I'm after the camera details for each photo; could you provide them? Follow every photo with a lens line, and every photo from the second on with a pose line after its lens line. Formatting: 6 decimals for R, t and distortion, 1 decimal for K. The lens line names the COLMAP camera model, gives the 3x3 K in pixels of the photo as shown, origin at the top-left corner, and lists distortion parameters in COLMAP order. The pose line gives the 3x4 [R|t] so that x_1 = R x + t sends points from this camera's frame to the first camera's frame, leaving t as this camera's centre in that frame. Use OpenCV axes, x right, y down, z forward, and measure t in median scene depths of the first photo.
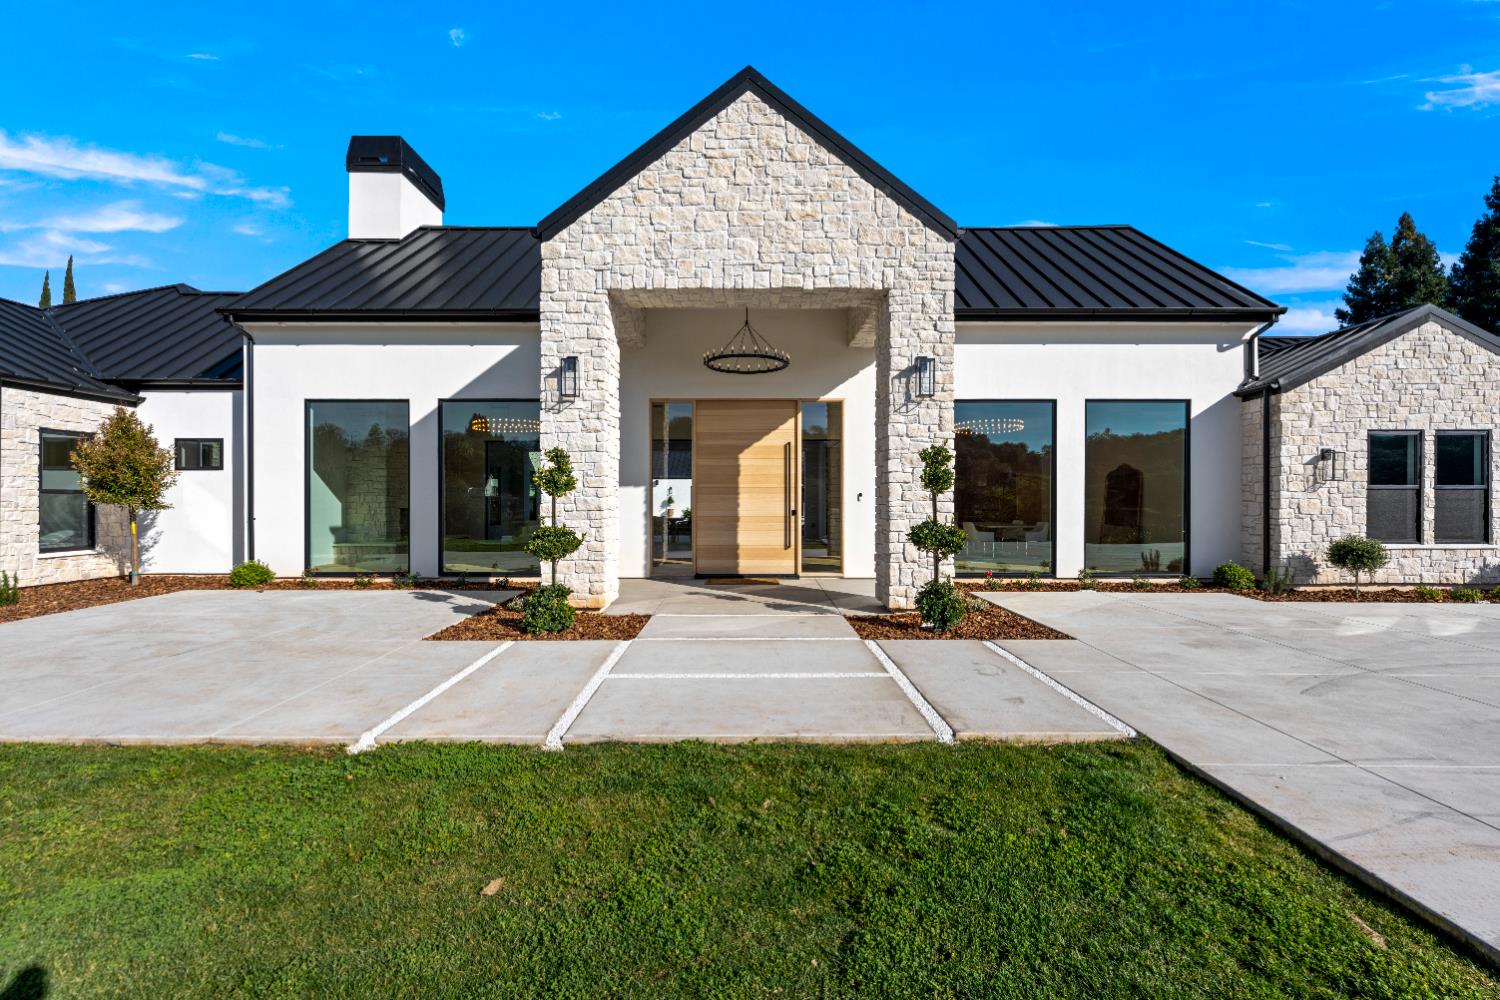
lens RADIAL K [[639.9, 0, 750.0], [0, 639.9, 500.0], [0, 0, 1]] dist [0.001752, -0.000101]
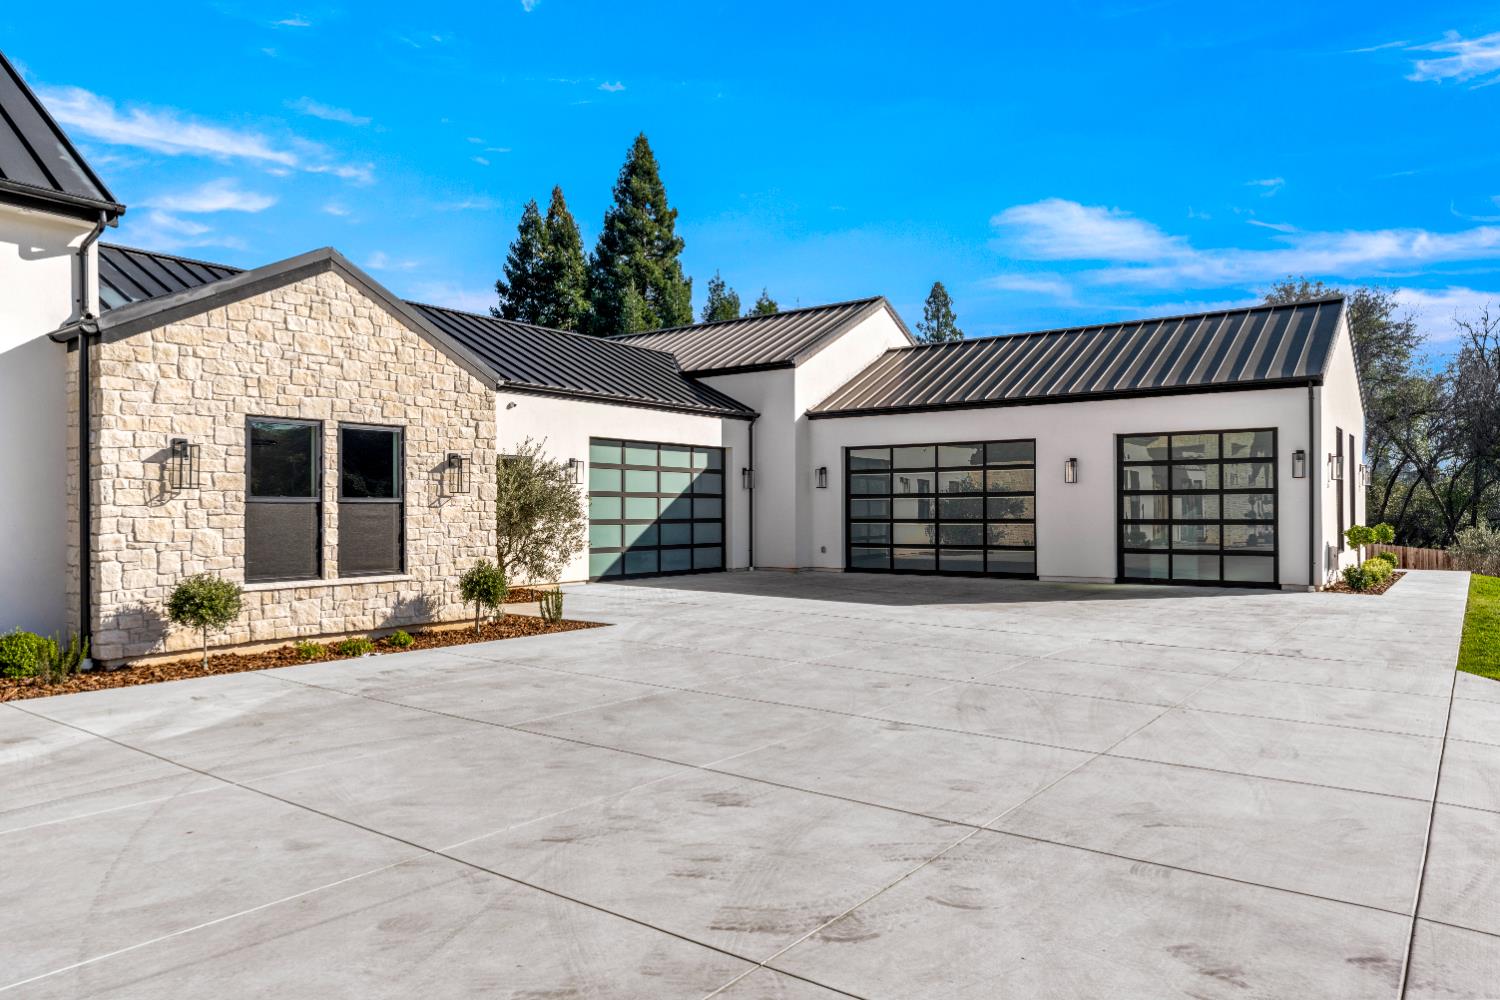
lens RADIAL K [[998.0, 0, 750.0], [0, 998.0, 500.0], [0, 0, 1]] dist [-0.027509, 0.001789]
pose [[0.588763, 0.006639, 0.808279, 0.434941], [0.005288, 0.999913, -0.012065, -0.004017], [-0.808289, 0.011377, 0.588676, -0.039148]]
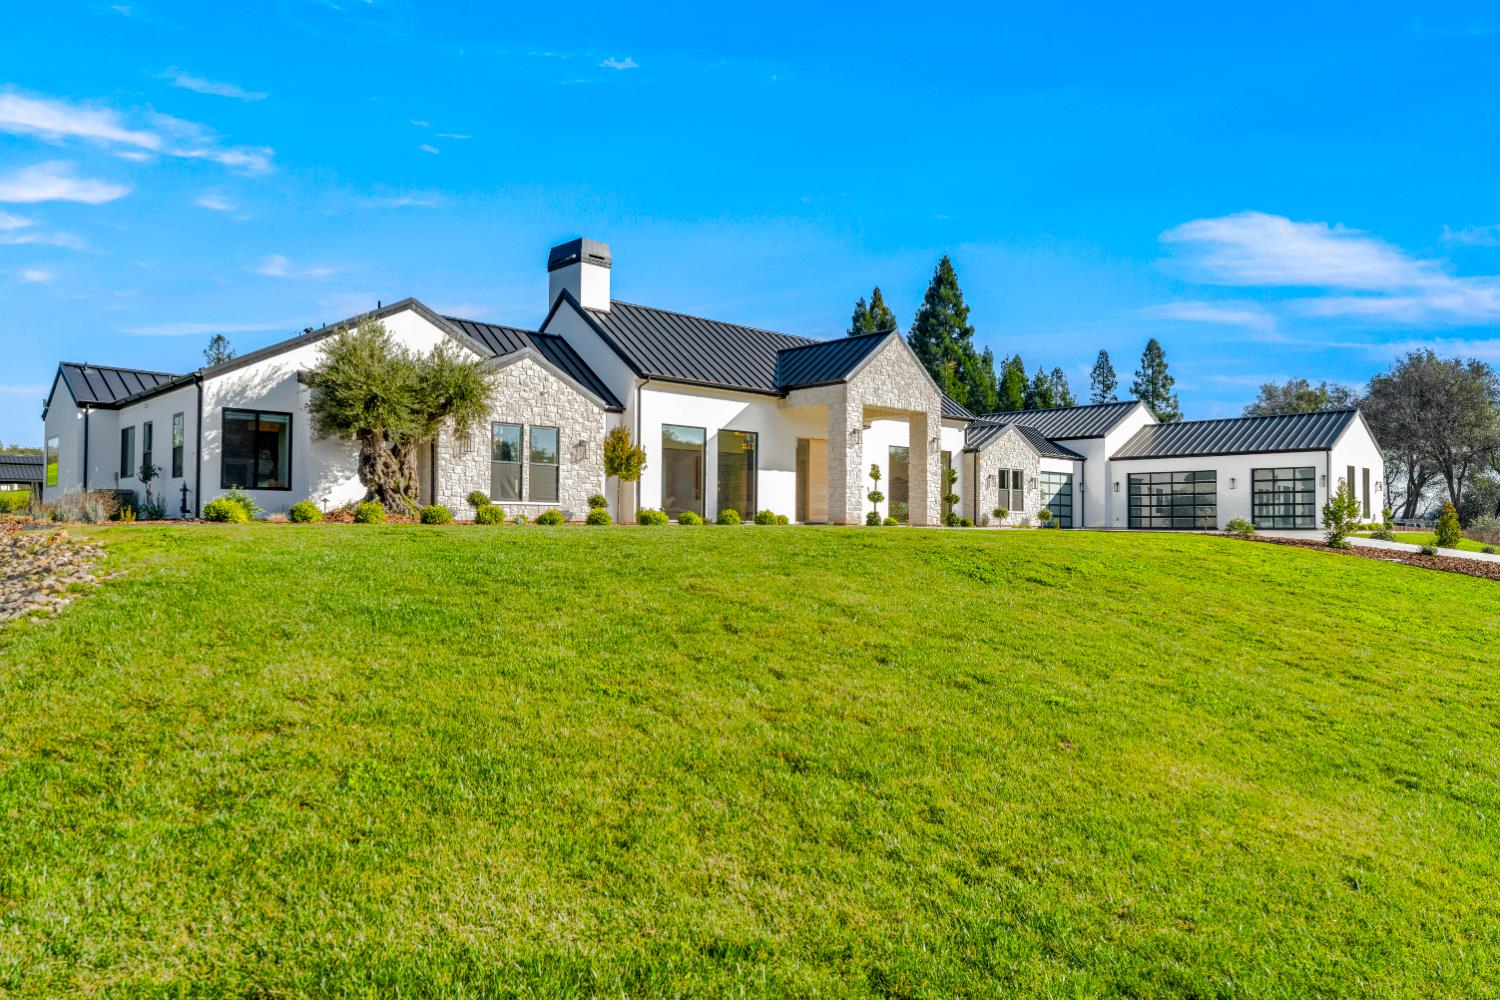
lens RADIAL K [[998.0, 0, 750.0], [0, 998.0, 500.0], [0, 0, 1]] dist [-0.027509, 0.001789]
pose [[0.727758, 0.023523, 0.685430, -2.628900], [-0.004400, 0.999551, -0.029632, 0.151975], [-0.685820, 0.018549, 0.727535, -1.305452]]
